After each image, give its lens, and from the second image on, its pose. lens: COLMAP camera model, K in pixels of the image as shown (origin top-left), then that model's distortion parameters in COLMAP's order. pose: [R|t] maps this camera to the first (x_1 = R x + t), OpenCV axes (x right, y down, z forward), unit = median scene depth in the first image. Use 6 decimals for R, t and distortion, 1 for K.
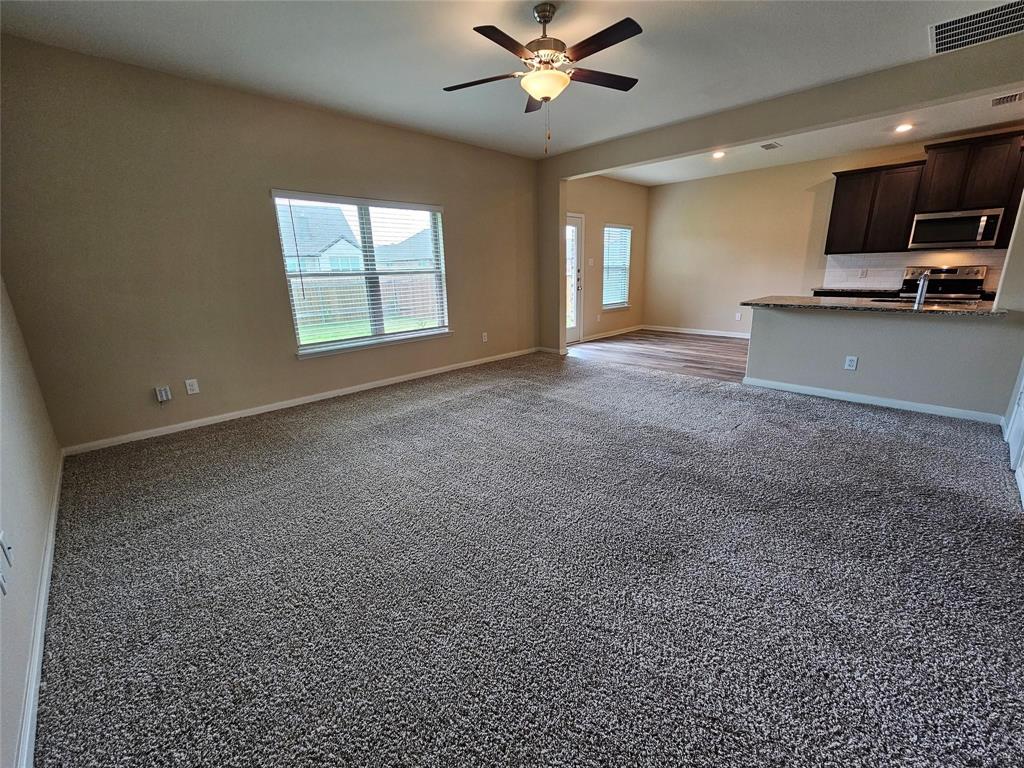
lens RADIAL K [[418.6, 0, 515.9], [0, 418.6, 382.6], [0, 0, 1]] dist [-0.002905, 0.000759]
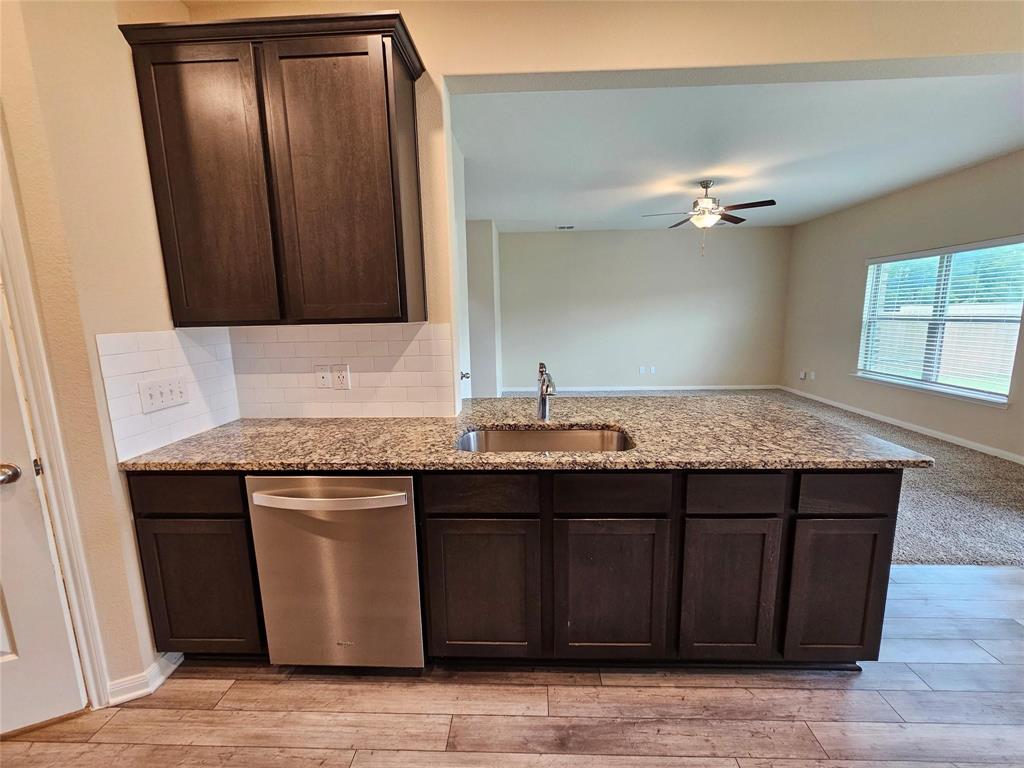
lens RADIAL K [[422.5, 0, 515.8], [0, 422.5, 379.3], [0, 0, 1]] dist [-0.002941, -0.000200]
pose [[-0.729735, 0.142299, -0.668759, 1.025295], [-0.147067, 0.922541, 0.356775, -0.324374], [0.667727, 0.358704, -0.652283, 0.988430]]
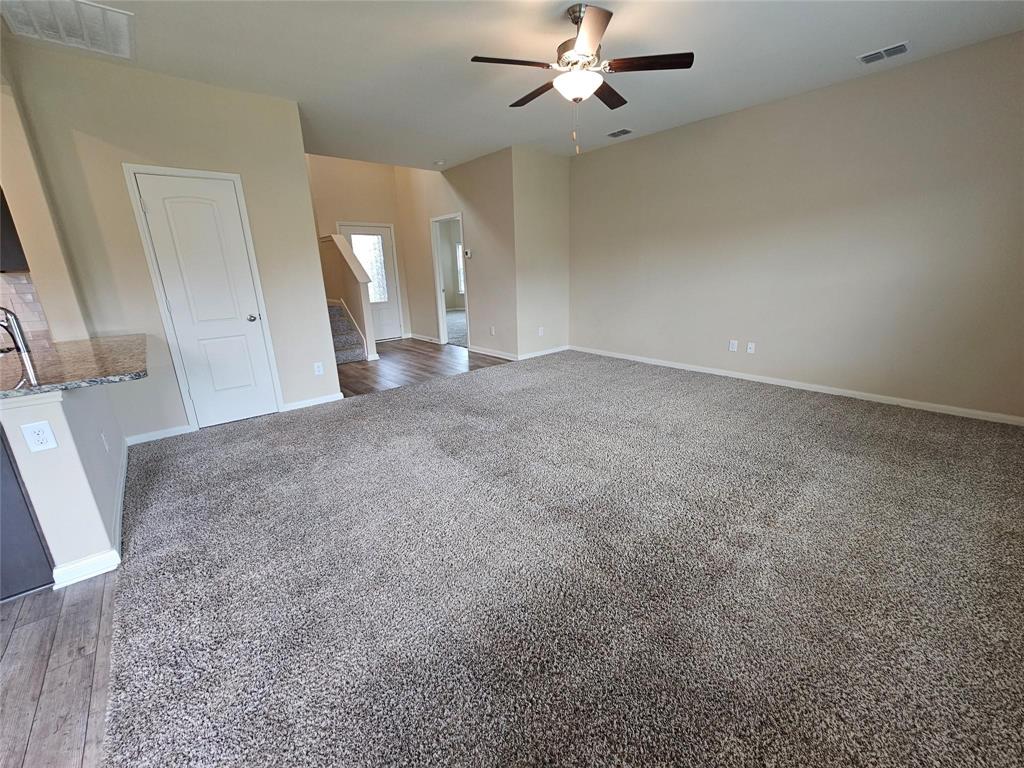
lens RADIAL K [[418.6, 0, 518.7], [0, 418.6, 382.2], [0, 0, 1]] dist [-0.002905, 0.000759]
pose [[-0.996189, 0.035095, 0.079852, 0.081894], [0.070819, 0.859859, 0.505596, -0.327496], [-0.050917, 0.509324, -0.859067, 1.181171]]
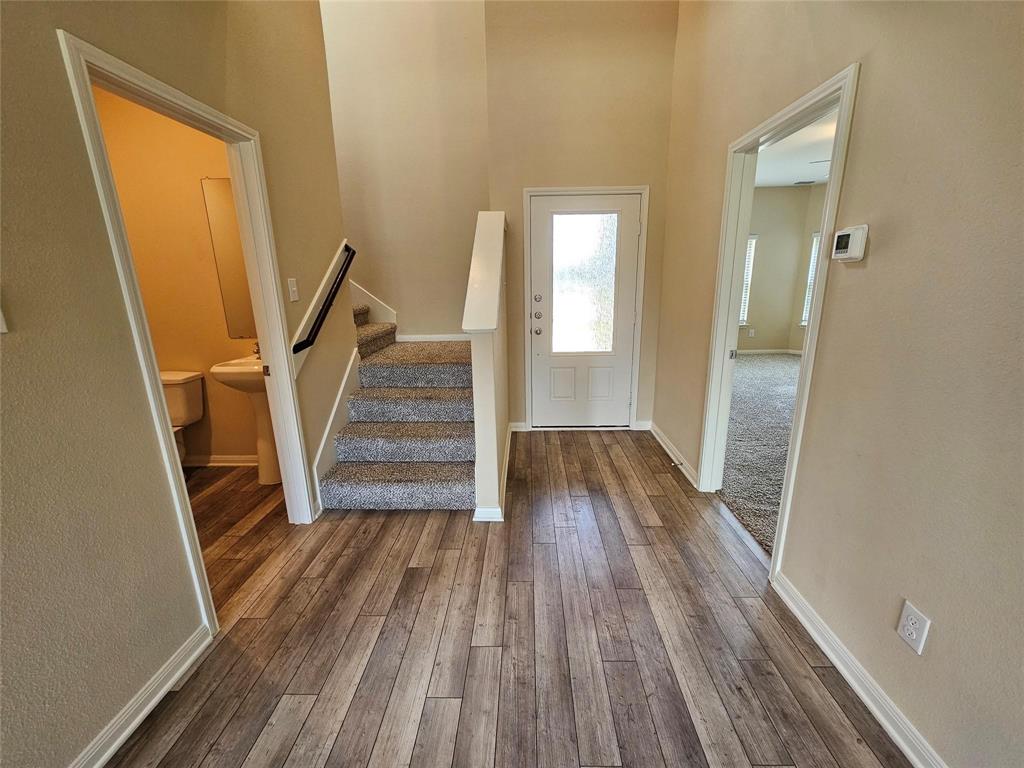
lens RADIAL K [[418.6, 0, 513.4], [0, 418.6, 382.5], [0, 0, 1]] dist [-0.002905, 0.000759]
pose [[-0.687557, -0.145980, 0.711305, 0.269101], [0.219735, 0.891826, 0.395427, -0.105750], [-0.692085, 0.428177, -0.581105, 0.244470]]
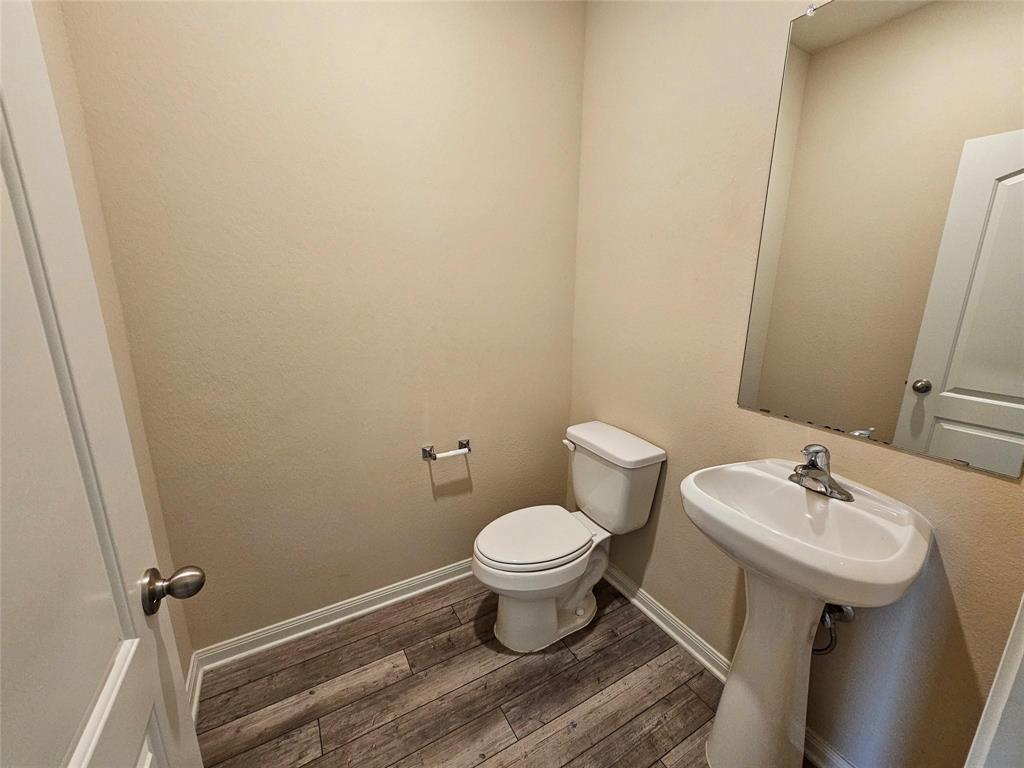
lens RADIAL K [[418.6, 0, 517.7], [0, 418.6, 381.0], [0, 0, 1]] dist [-0.002905, 0.000759]
pose [[0.257509, -0.193596, 0.946684, 0.723601], [0.233495, 0.963157, 0.133451, -0.097591], [-0.937640, 0.186681, 0.293225, 0.198042]]
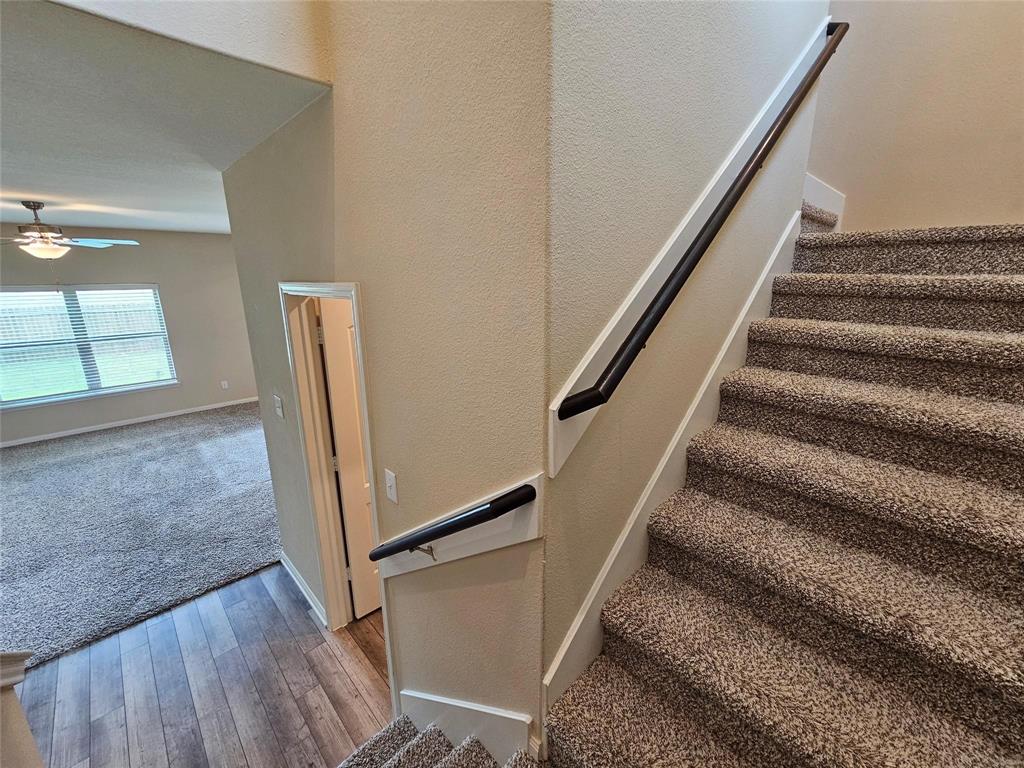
lens RADIAL K [[418.6, 0, 516.0], [0, 418.6, 385.0], [0, 0, 1]] dist [-0.002905, 0.000759]
pose [[0.999752, 0.022020, 0.003418, 0.906290], [-0.022006, 0.999750, -0.003881, -0.146468], [-0.003502, 0.003805, 0.999987, -0.241284]]
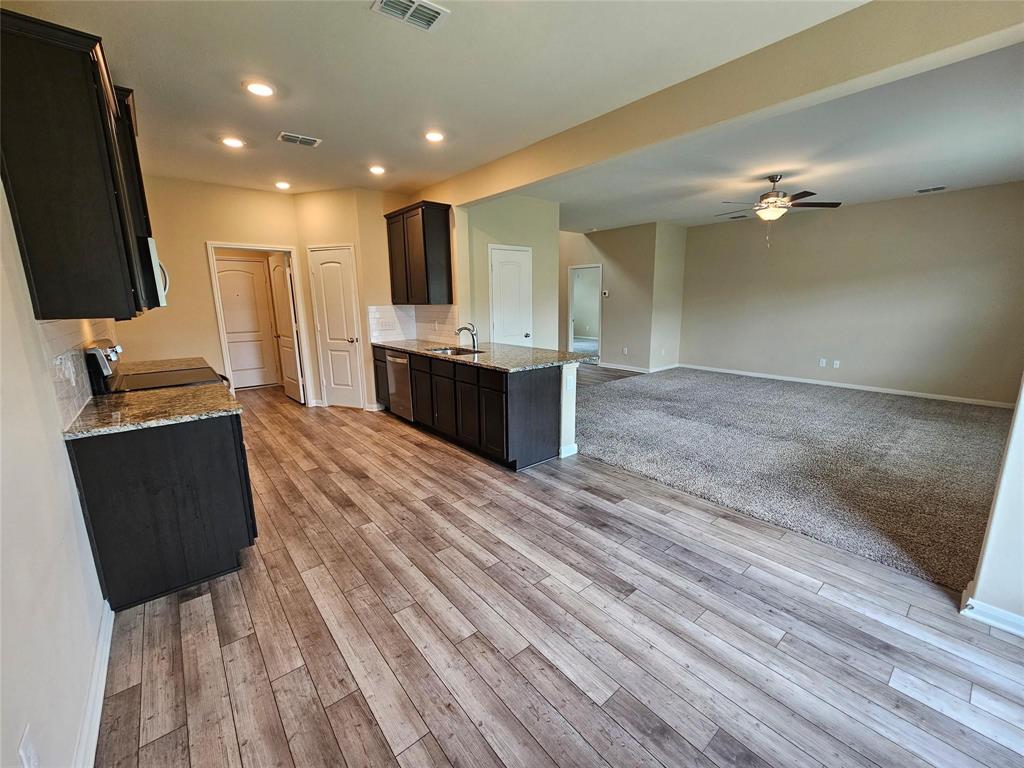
lens RADIAL K [[418.6, 0, 517.9], [0, 418.6, 382.9], [0, 0, 1]] dist [-0.002905, 0.000759]
pose [[-0.995930, 0.016780, 0.088549, 0.549571], [0.054434, 0.895056, 0.442619, -0.488106], [-0.071829, 0.445638, -0.892327, 1.626671]]
